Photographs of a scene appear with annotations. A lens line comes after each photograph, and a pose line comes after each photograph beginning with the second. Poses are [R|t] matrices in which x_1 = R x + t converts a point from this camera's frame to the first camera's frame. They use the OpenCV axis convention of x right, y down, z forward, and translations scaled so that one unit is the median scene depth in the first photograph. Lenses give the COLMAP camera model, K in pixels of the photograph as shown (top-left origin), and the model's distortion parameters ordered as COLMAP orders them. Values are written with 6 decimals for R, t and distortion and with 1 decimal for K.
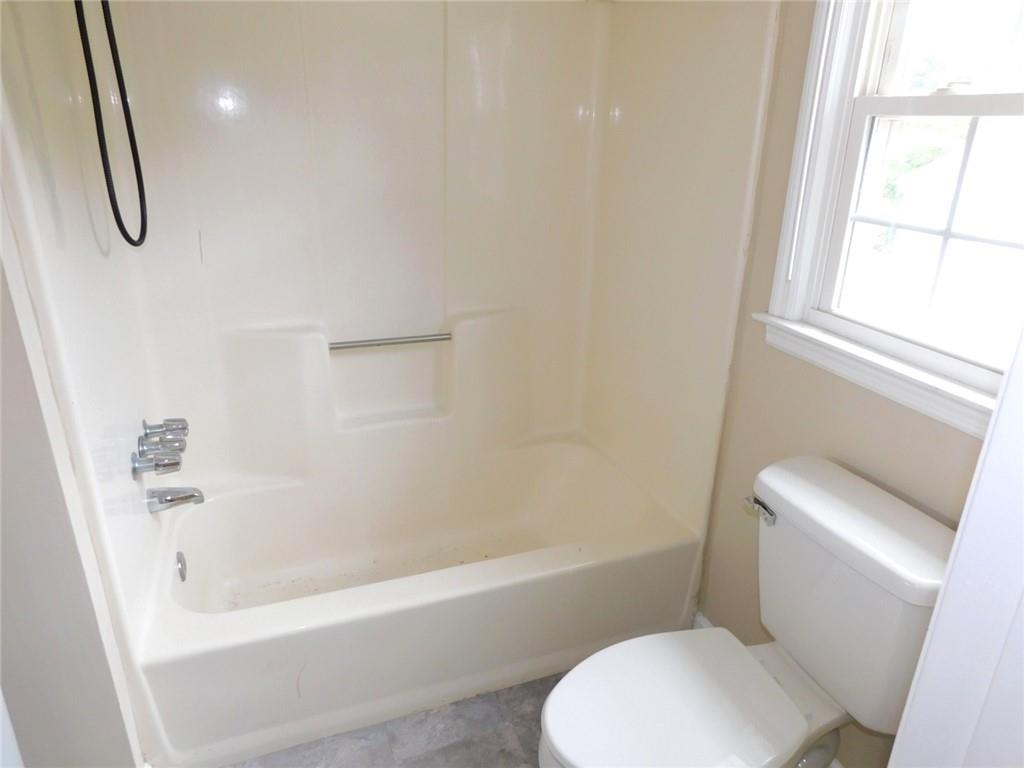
lens RADIAL K [[684.7, 0, 513.7], [0, 684.7, 380.3], [0, 0, 1]] dist [-0.060634, 0.047402]
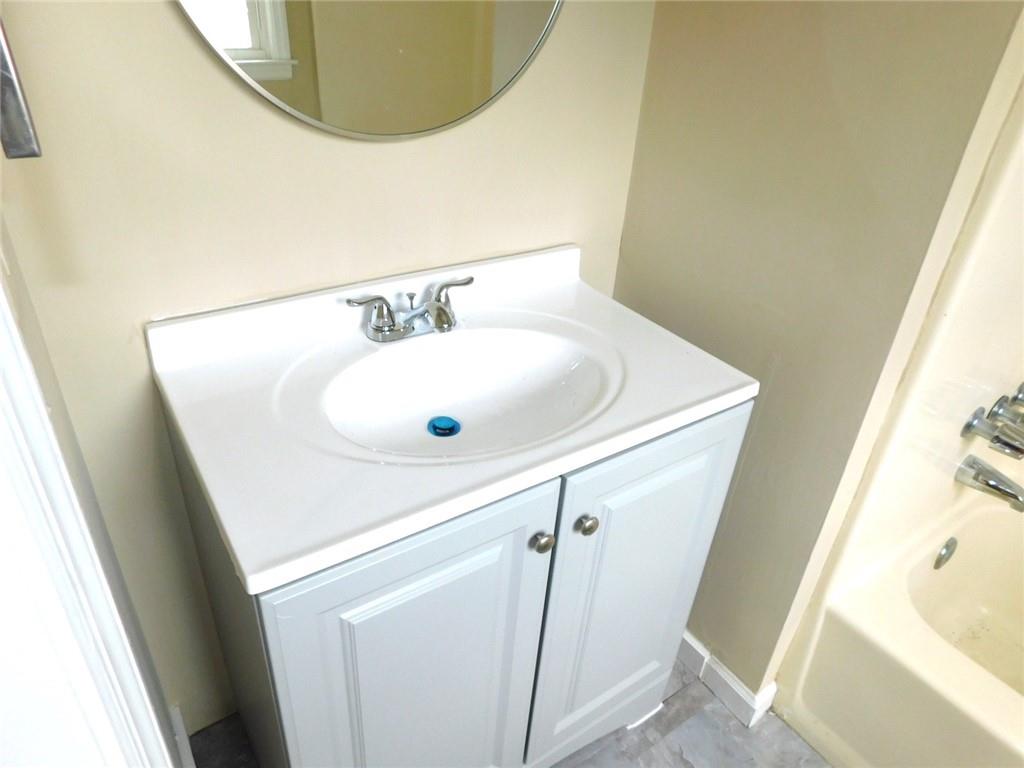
lens RADIAL K [[684.7, 0, 513.7], [0, 684.7, 380.3], [0, 0, 1]] dist [-0.060634, 0.047402]
pose [[0.256029, 0.496243, -0.829573, -0.061090], [-0.400341, 0.835555, 0.376265, 0.002649], [0.879873, 0.235778, 0.412593, 0.173118]]
